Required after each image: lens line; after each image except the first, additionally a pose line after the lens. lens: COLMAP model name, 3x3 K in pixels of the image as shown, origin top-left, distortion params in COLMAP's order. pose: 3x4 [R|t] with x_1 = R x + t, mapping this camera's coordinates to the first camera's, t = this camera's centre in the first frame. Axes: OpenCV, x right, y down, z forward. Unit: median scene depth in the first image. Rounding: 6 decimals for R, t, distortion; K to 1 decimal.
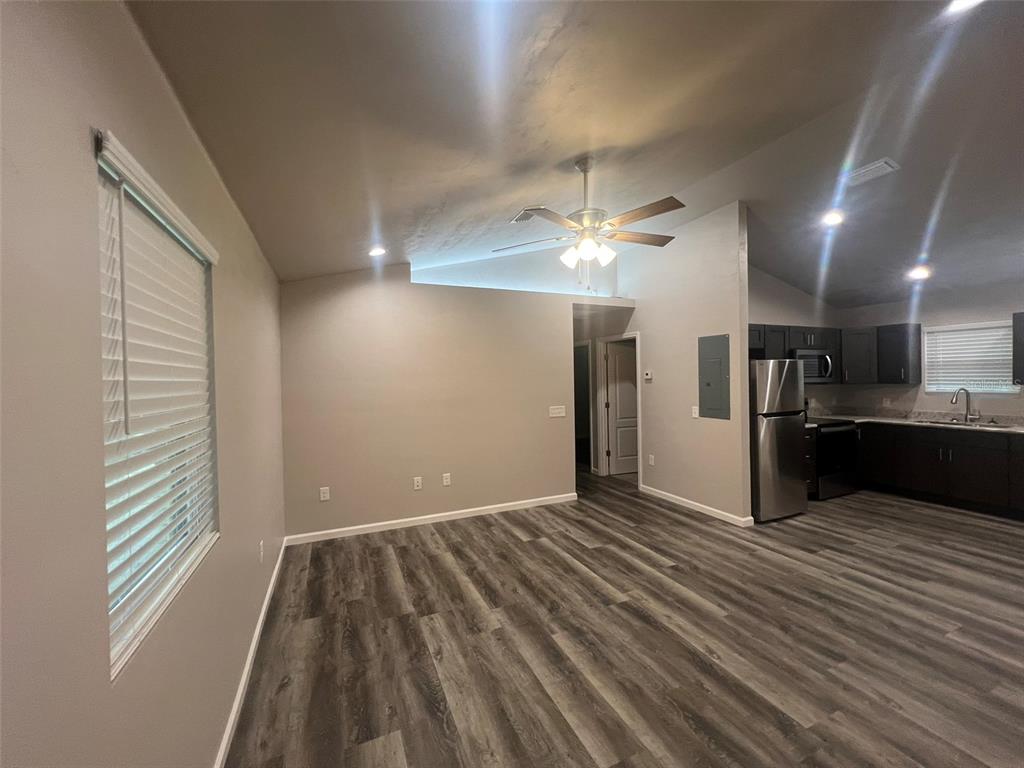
lens RADIAL K [[408.1, 0, 509.4], [0, 408.1, 382.5], [0, 0, 1]] dist [-0.002446, 0.000819]
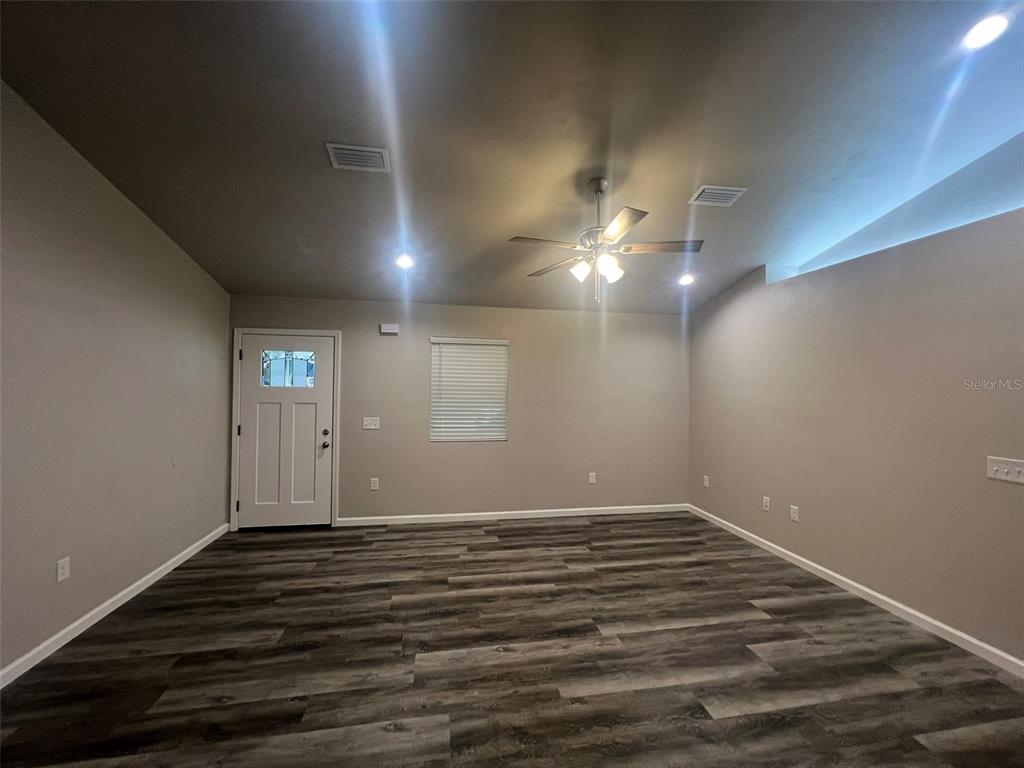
lens RADIAL K [[408.1, 0, 507.2], [0, 408.1, 383.6], [0, 0, 1]] dist [-0.002446, 0.000819]
pose [[-0.231367, 0.012617, -0.972785, 0.936791], [-0.020235, 0.999637, 0.017777, -0.029192], [0.972656, 0.023797, -0.231028, 0.760885]]
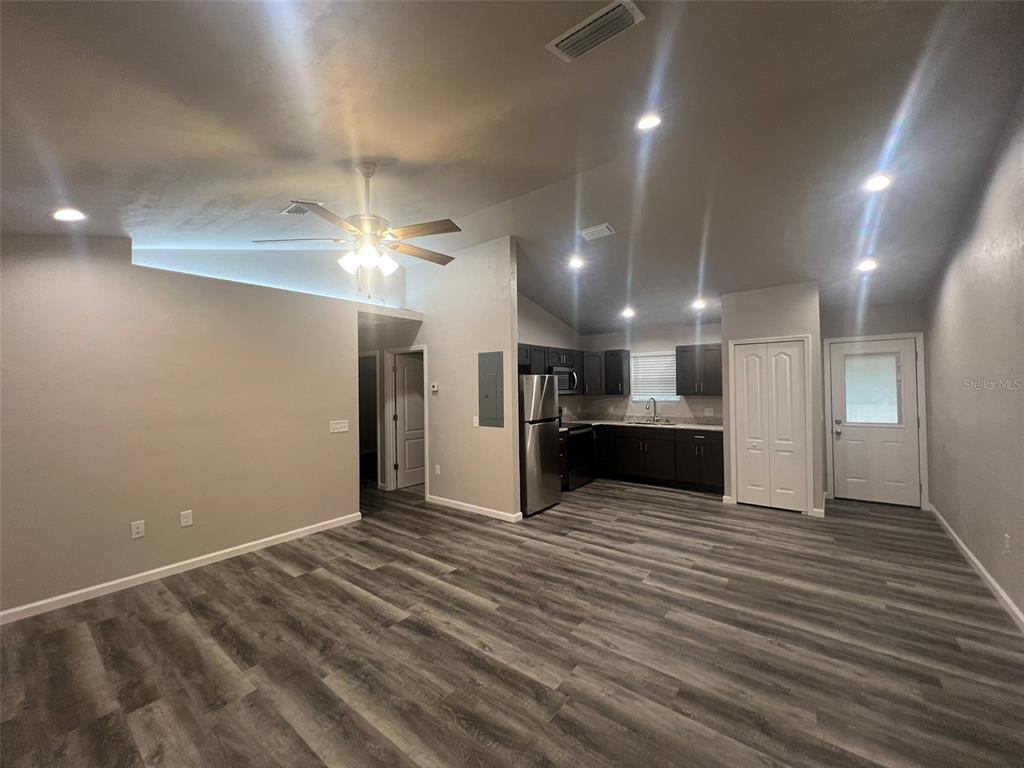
lens RADIAL K [[408.1, 0, 508.9], [0, 408.1, 382.2], [0, 0, 1]] dist [-0.002446, 0.000819]
pose [[0.880113, 0.010608, 0.474646, 0.022531], [0.003204, 0.999595, -0.028283, -0.001795], [-0.474753, 0.026413, 0.879722, 0.003886]]
